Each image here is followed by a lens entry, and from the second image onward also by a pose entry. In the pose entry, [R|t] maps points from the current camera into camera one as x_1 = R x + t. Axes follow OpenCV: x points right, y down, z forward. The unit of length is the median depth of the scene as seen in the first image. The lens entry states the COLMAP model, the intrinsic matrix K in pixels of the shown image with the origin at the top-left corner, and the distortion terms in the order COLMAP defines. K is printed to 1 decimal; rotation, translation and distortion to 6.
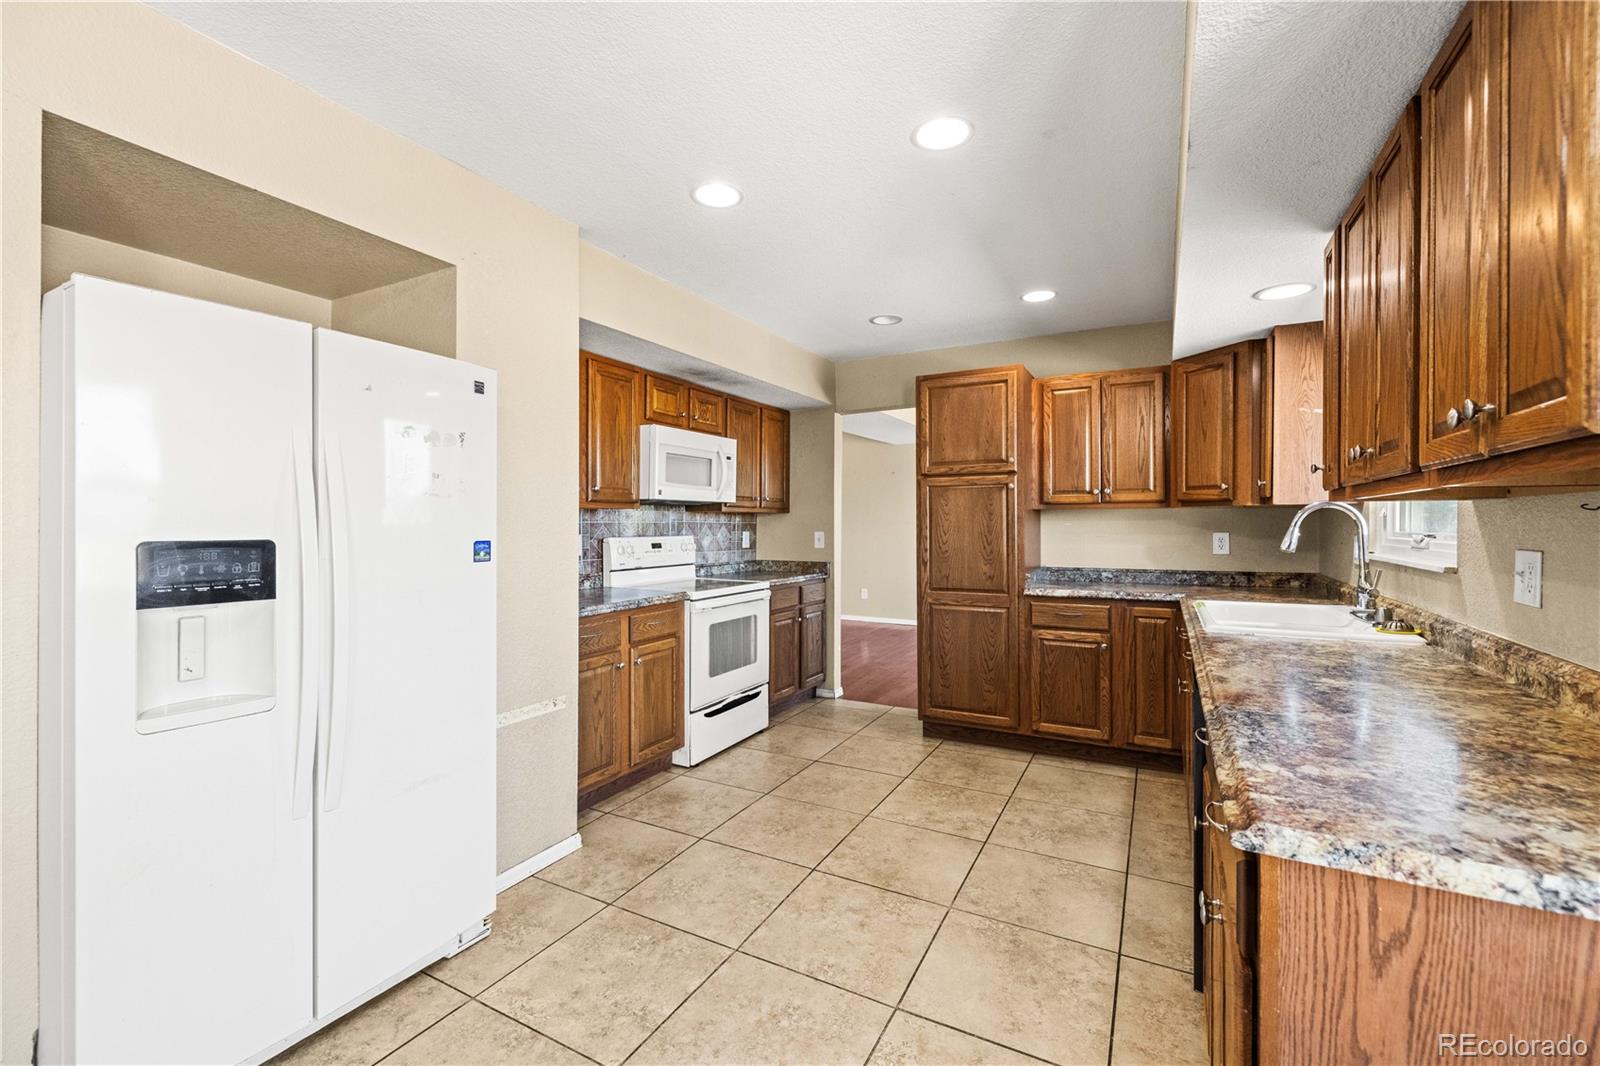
lens RADIAL K [[669.4, 0, 802.4], [0, 669.4, 524.5], [0, 0, 1]] dist [0.000073, 0.000008]
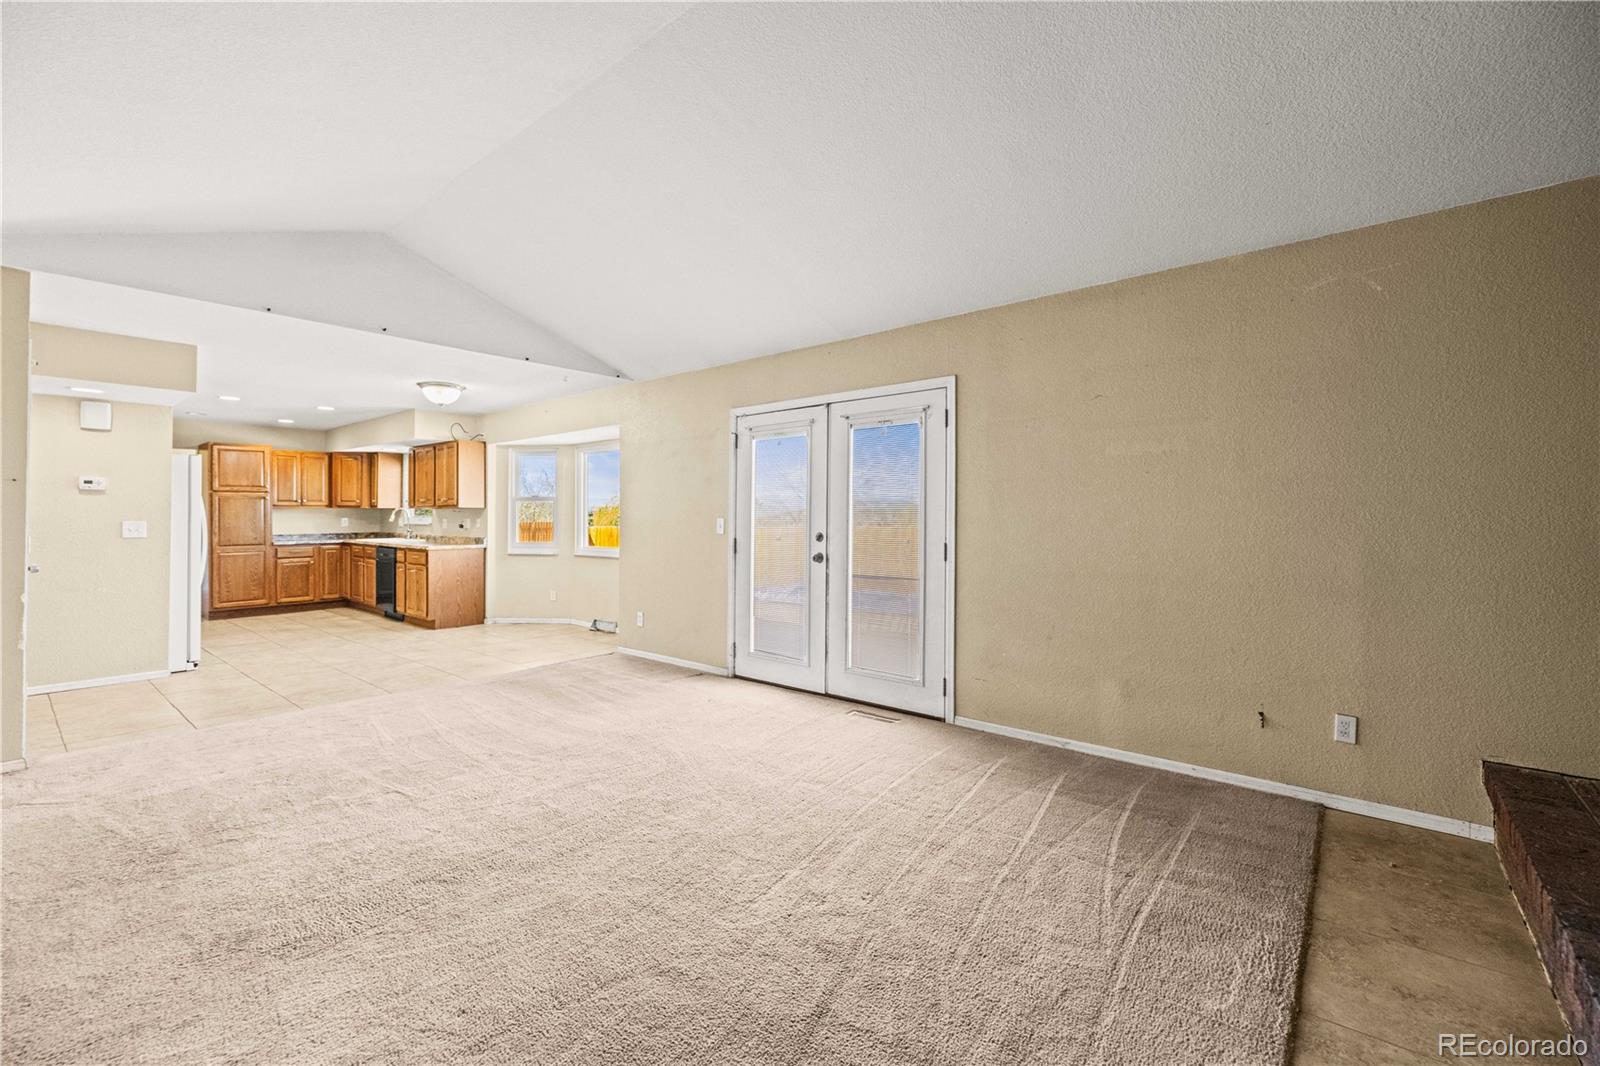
lens RADIAL K [[669.4, 0, 803.7], [0, 669.4, 518.2], [0, 0, 1]] dist [0.000073, 0.000008]
pose [[0.202861, -0.007002, 0.979182, -1.616484], [0.005815, 0.999965, 0.005945, 0.009500], [-0.979190, 0.004488, 0.202895, -1.310290]]
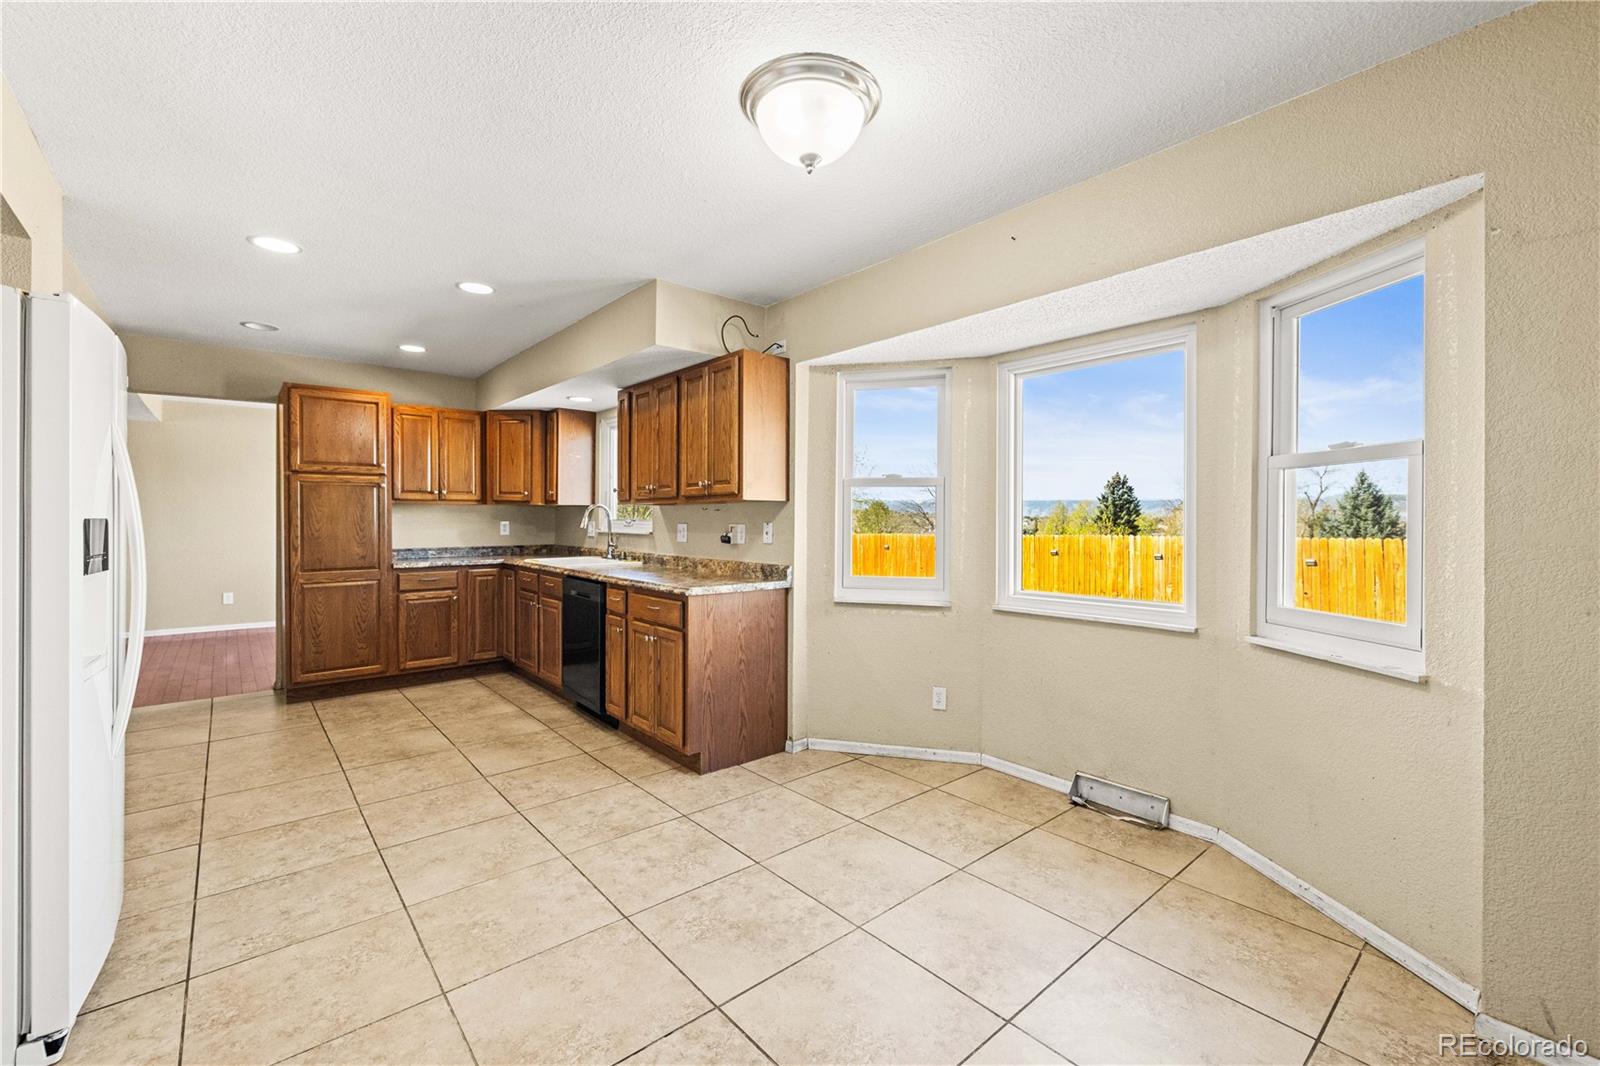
lens RADIAL K [[669.4, 0, 805.4], [0, 669.4, 528.9], [0, 0, 1]] dist [0.000073, 0.000008]
pose [[0.358593, -0.012072, 0.933416, -0.626881], [0.000607, 0.999919, 0.012699, 0.010876], [-0.933494, -0.003987, 0.358571, -0.238329]]
